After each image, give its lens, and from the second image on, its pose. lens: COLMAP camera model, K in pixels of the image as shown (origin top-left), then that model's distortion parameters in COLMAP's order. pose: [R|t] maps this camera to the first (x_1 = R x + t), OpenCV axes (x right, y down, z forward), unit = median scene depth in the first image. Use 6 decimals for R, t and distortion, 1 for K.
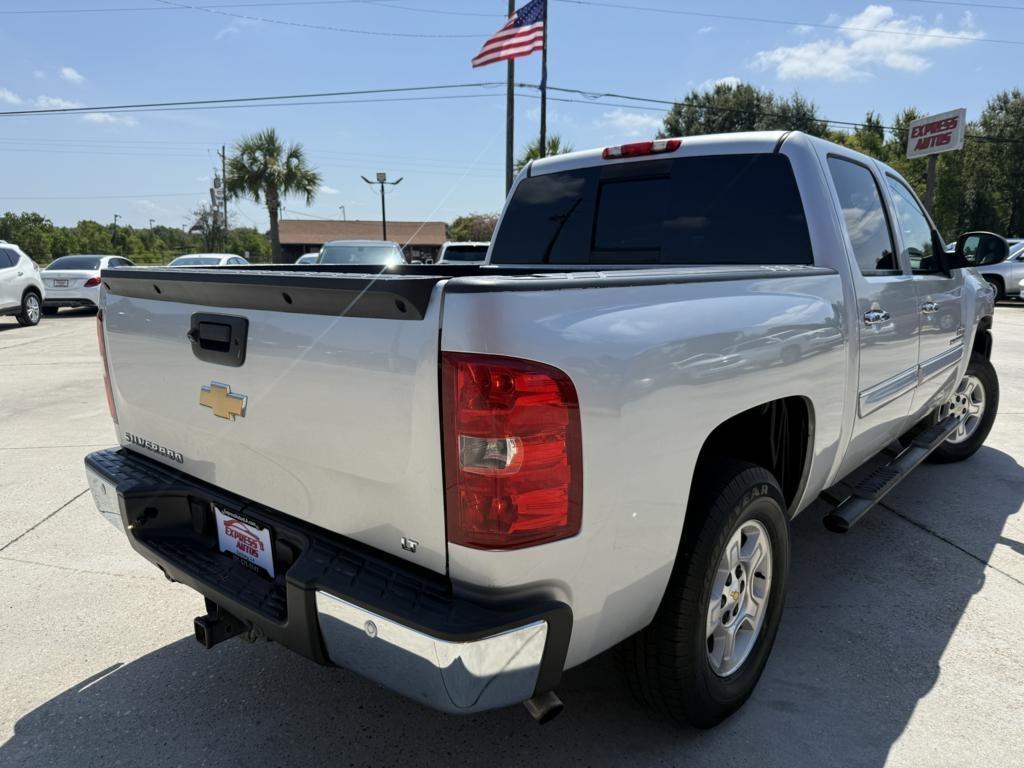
lens RADIAL K [[724.2, 0, 512.0], [0, 724.2, 384.0], [0, 0, 1]] dist [-0.001440, -0.004167]
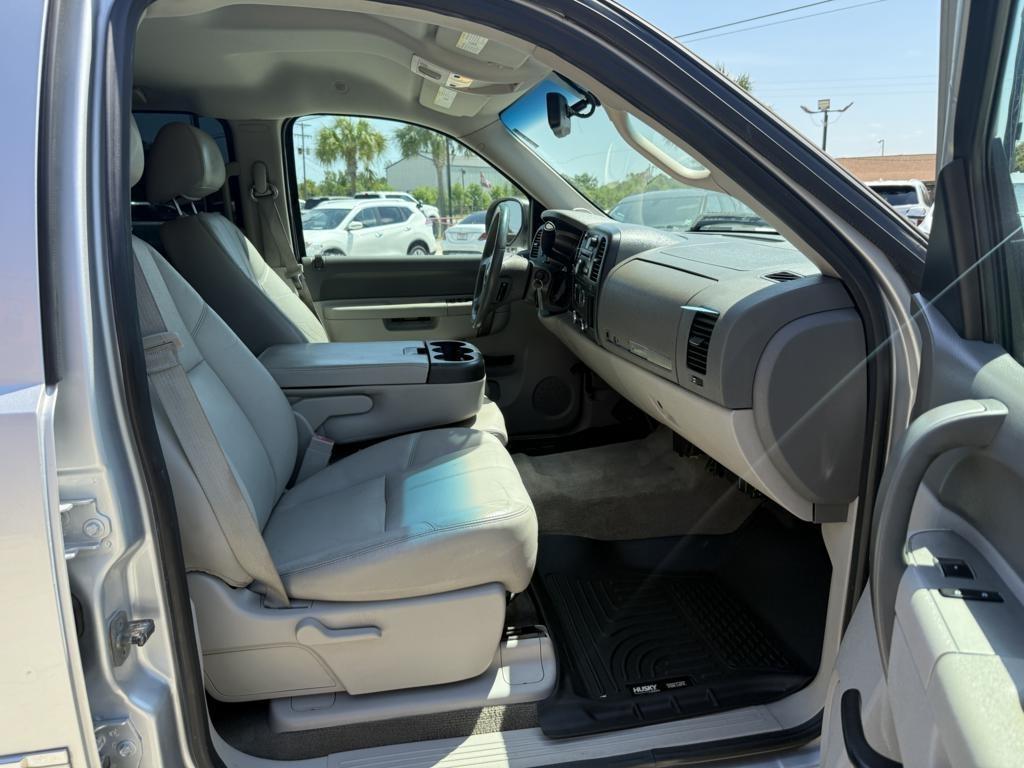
lens RADIAL K [[720.9, 0, 510.2], [0, 720.9, 386.0], [0, 0, 1]] dist [0.058331, -0.087242]
pose [[0.773765, 0.135768, -0.618752, 0.099119], [-0.088471, 0.990351, 0.106670, -0.025269], [0.627264, -0.027796, 0.778311, 0.122162]]
